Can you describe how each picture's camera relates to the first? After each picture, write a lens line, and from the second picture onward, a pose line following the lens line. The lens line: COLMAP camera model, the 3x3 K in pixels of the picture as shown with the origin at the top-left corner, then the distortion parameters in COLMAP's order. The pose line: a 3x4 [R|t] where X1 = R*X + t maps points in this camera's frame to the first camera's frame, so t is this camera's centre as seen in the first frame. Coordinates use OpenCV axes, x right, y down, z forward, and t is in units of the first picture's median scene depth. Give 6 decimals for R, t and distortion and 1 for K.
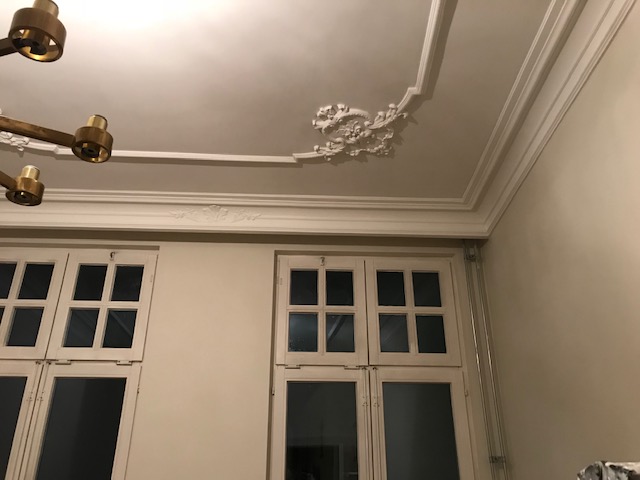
lens RADIAL K [[532.6, 0, 308.6], [0, 532.6, 241.0], [0, 0, 1]] dist [0.120901, -0.178315]
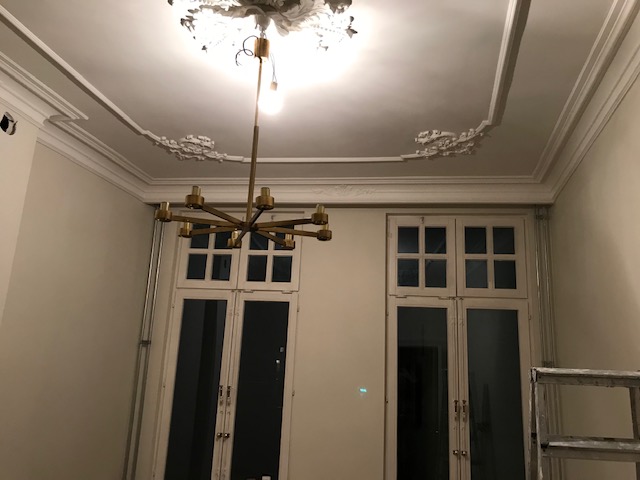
lens RADIAL K [[532.6, 0, 308.6], [0, 532.6, 241.0], [0, 0, 1]] dist [0.120901, -0.178315]
pose [[0.982771, -0.006974, -0.184698, -0.007361], [0.039369, 0.984255, 0.172314, -0.166780], [0.180588, -0.176617, 0.967571, -0.396451]]
